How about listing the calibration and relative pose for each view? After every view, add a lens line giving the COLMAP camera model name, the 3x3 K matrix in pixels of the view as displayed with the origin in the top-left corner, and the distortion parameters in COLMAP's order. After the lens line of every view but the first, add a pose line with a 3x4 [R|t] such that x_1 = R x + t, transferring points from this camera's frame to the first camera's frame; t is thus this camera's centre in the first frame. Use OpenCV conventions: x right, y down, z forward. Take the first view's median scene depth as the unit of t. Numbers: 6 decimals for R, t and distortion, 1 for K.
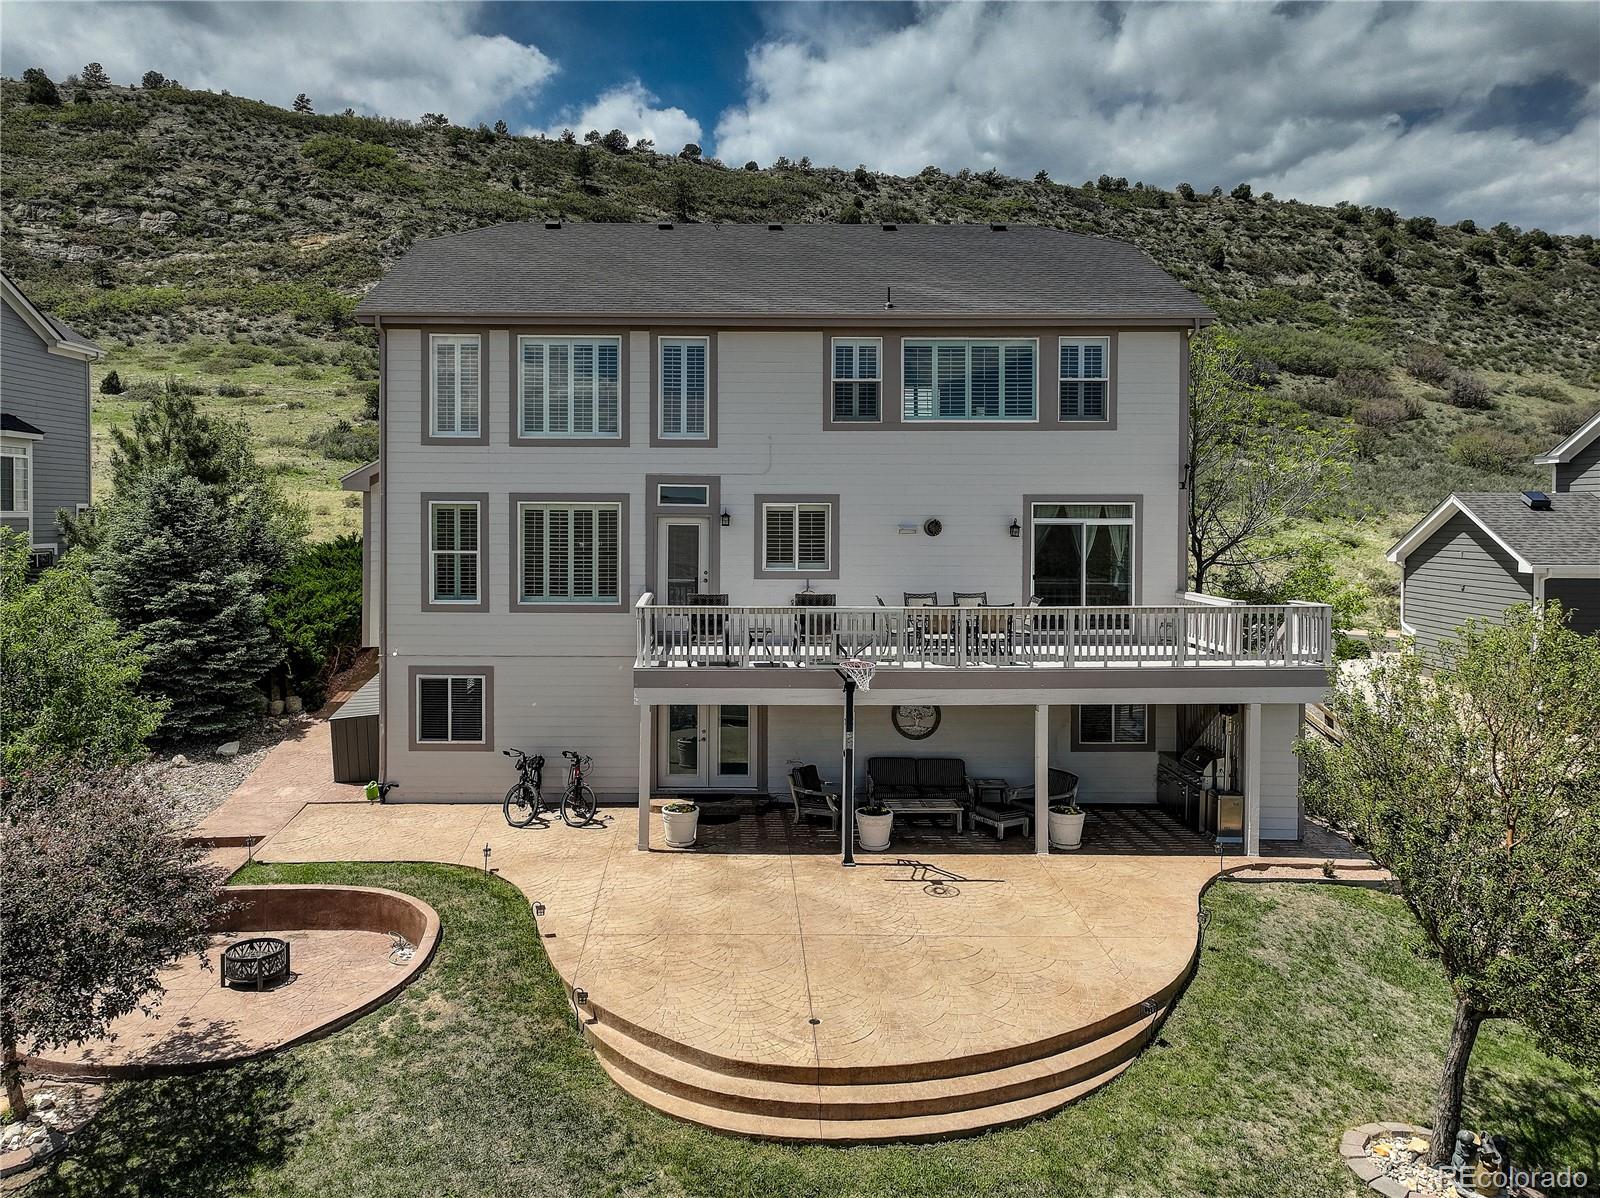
lens RADIAL K [[1183.6, 0, 734.6], [0, 1183.6, 533.8], [0, 0, 1]] dist [0.006475, 0.040593]
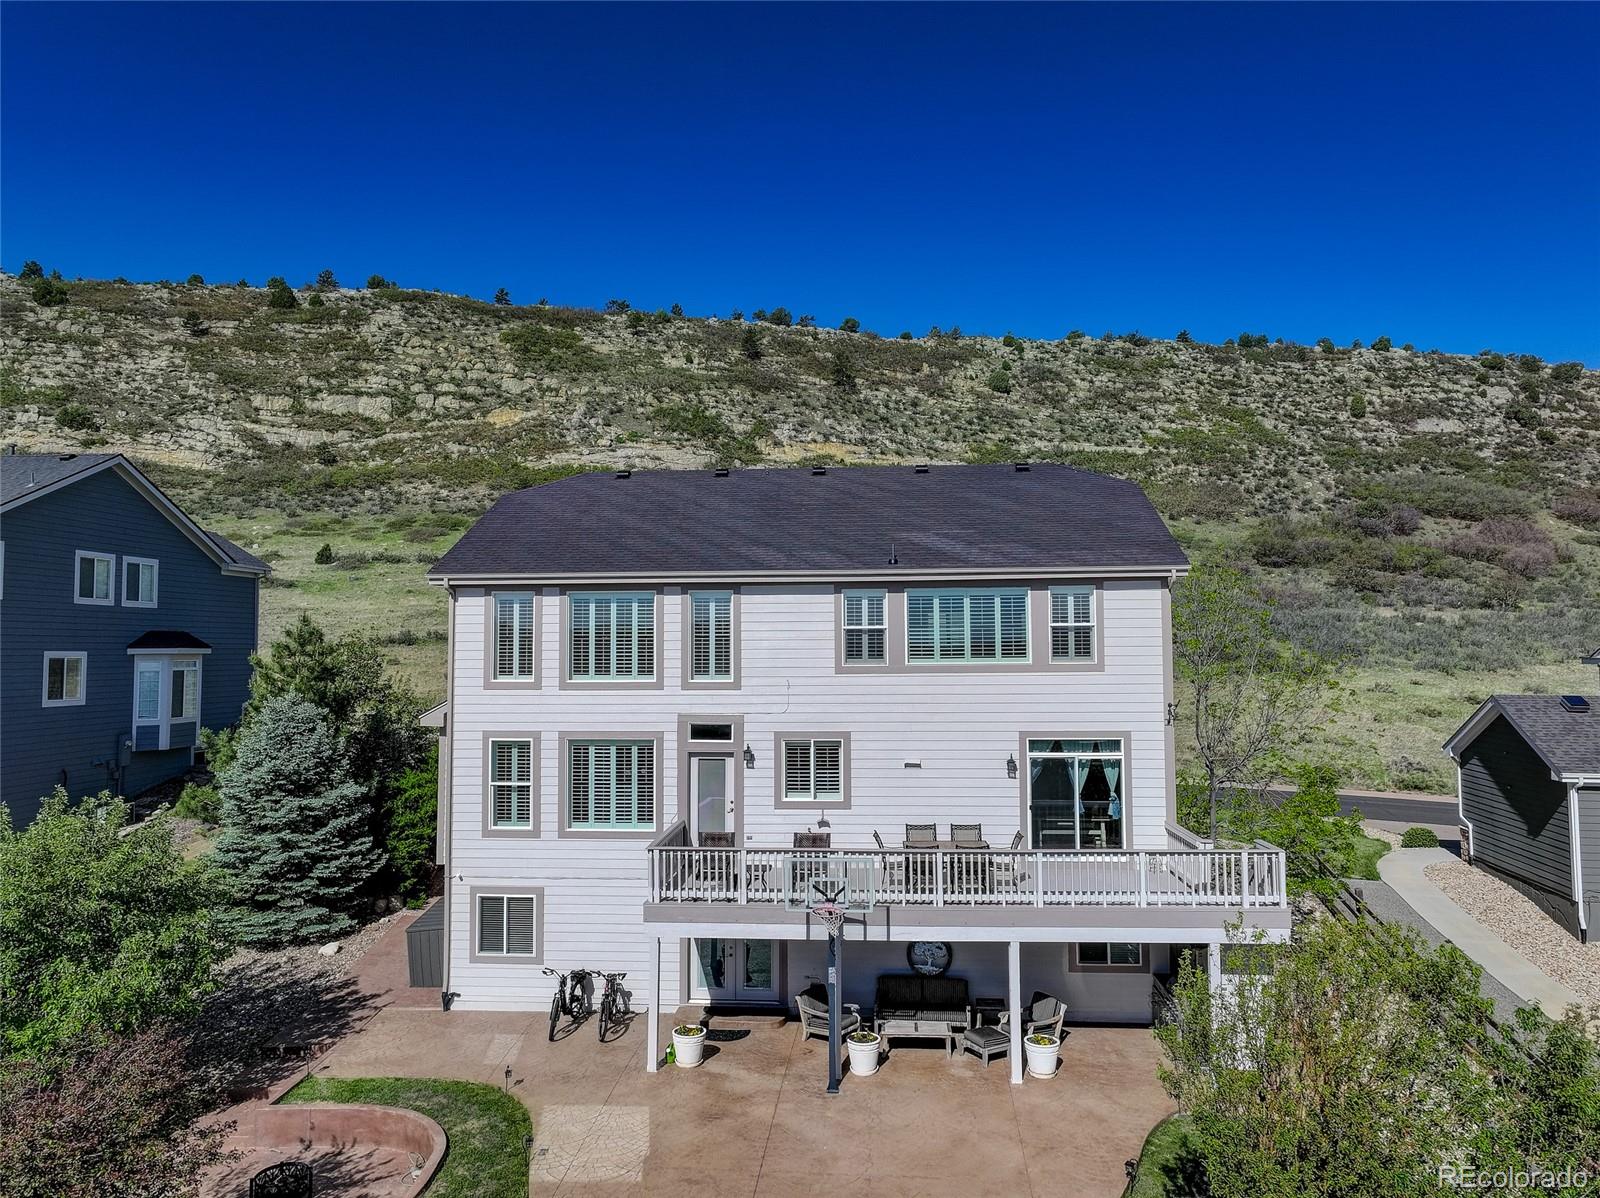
lens RADIAL K [[1118.2, 0, 807.8], [0, 1118.2, 594.3], [0, 0, 1]] dist [-0.000653, 0.042195]
pose [[0.996163, -0.013099, -0.086535, 0.138082], [0.007186, 0.997640, -0.068287, -0.088025], [0.087225, 0.067403, 0.993906, -0.049108]]
